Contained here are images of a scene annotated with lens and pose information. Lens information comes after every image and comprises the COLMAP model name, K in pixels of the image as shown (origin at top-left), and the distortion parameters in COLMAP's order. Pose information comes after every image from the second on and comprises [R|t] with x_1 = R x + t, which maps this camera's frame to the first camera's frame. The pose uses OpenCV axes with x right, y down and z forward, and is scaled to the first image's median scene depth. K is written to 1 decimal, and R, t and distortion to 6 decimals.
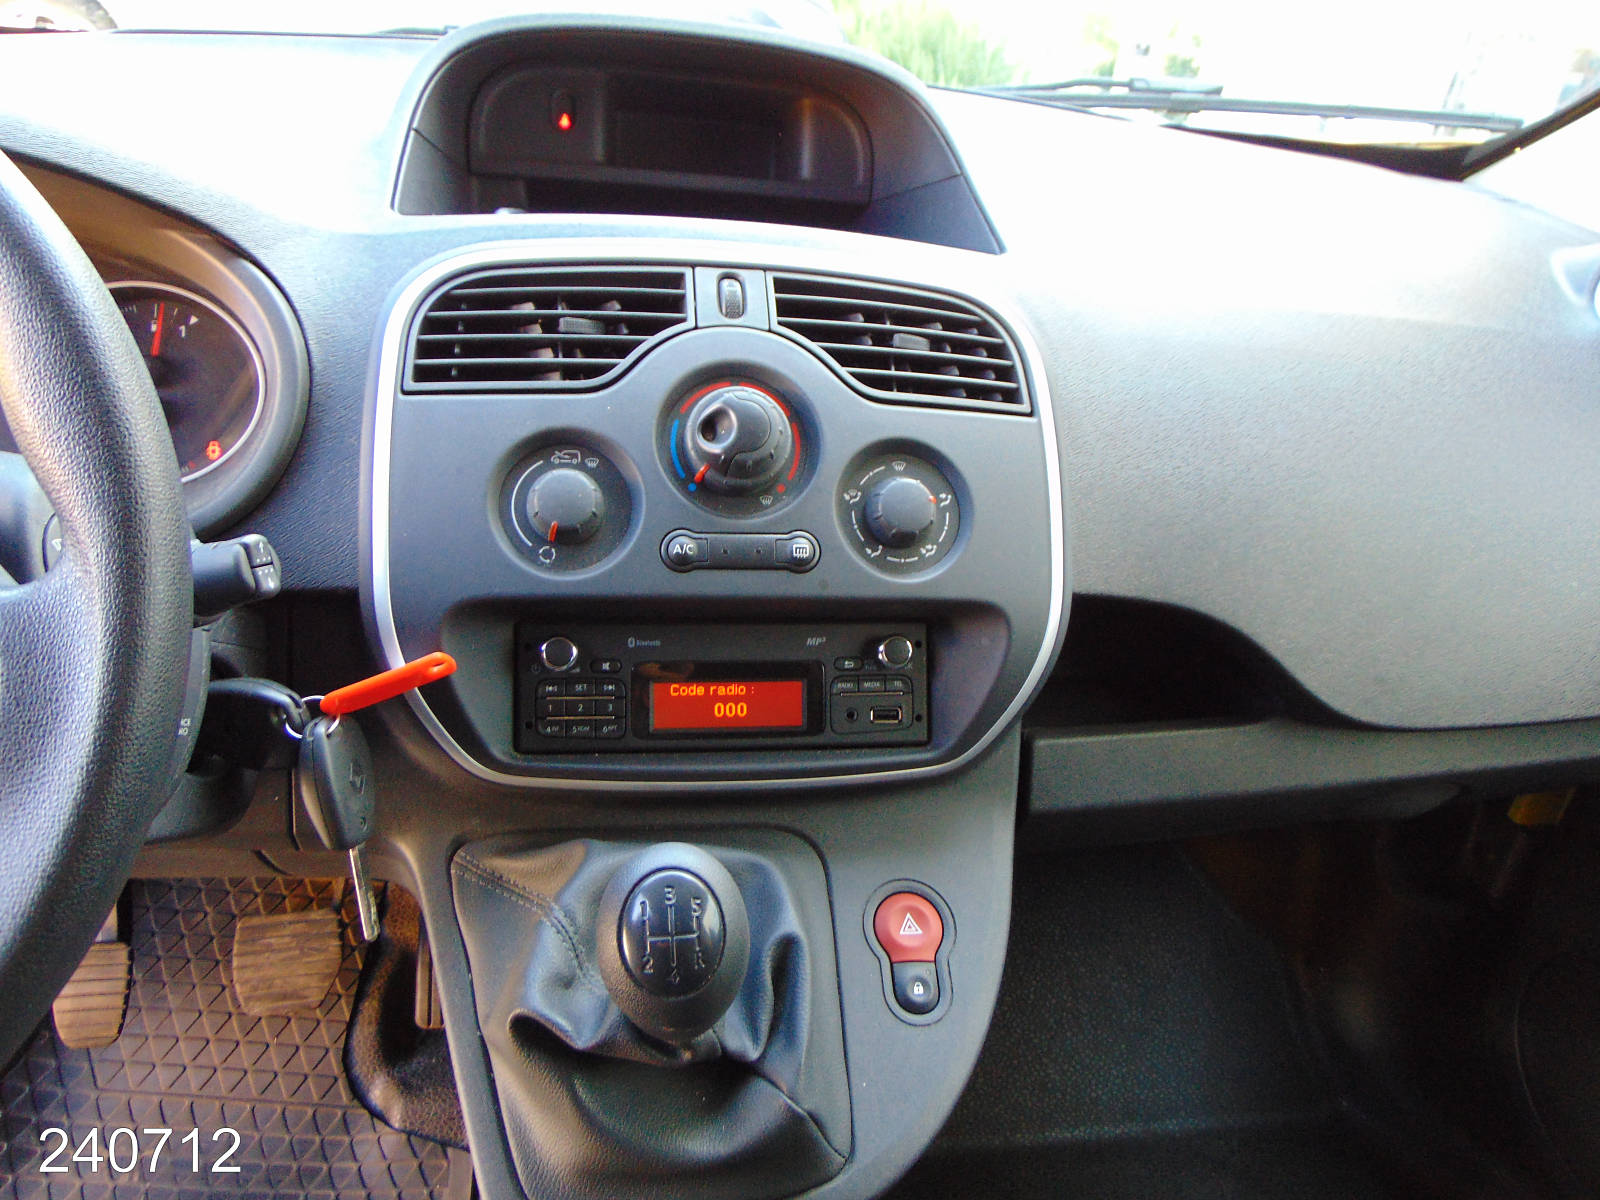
lens RADIAL K [[1163.8, 0, 807.4], [0, 1163.8, 596.0], [0, 0, 1]] dist [-0.034971, 0.018690]
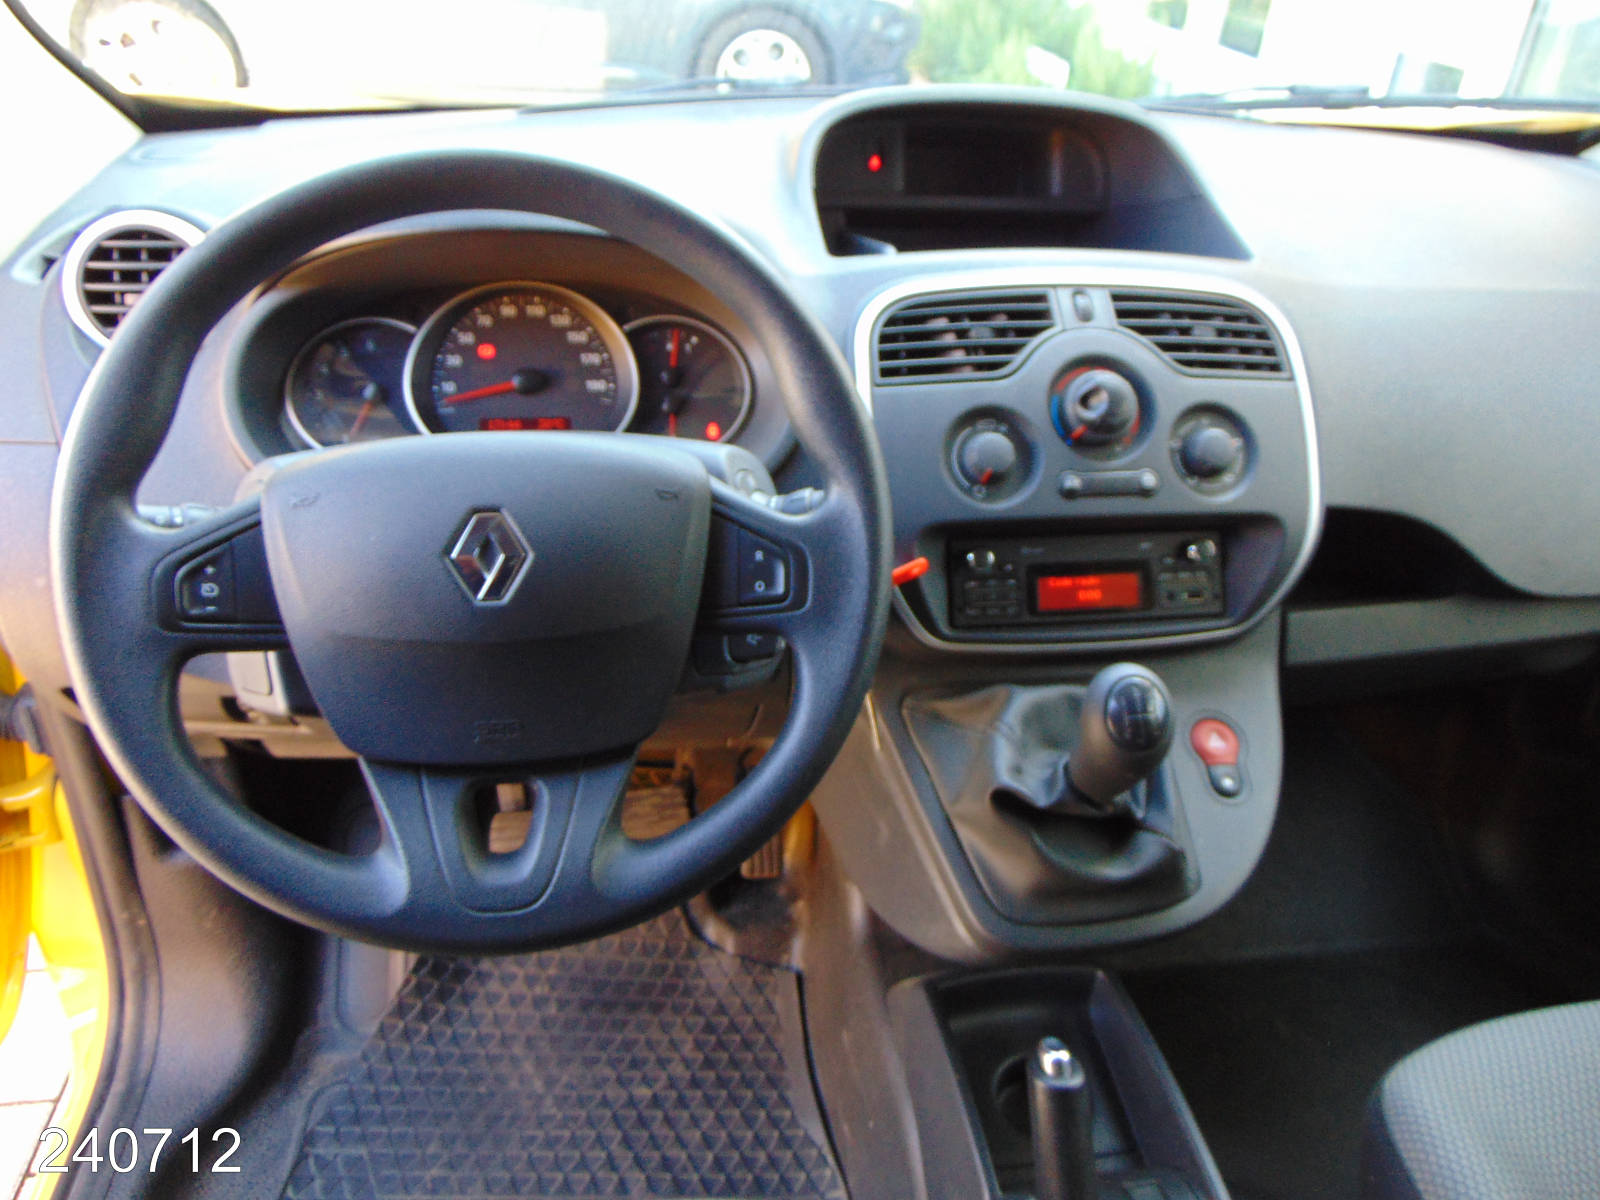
lens RADIAL K [[1163.8, 0, 791.6], [0, 1163.8, 600.5], [0, 0, 1]] dist [-0.034971, 0.018690]
pose [[0.997632, -0.038054, -0.057284, -0.357721], [0.040647, 0.998168, 0.044807, 0.025099], [0.055474, -0.047030, 0.997352, -0.468595]]
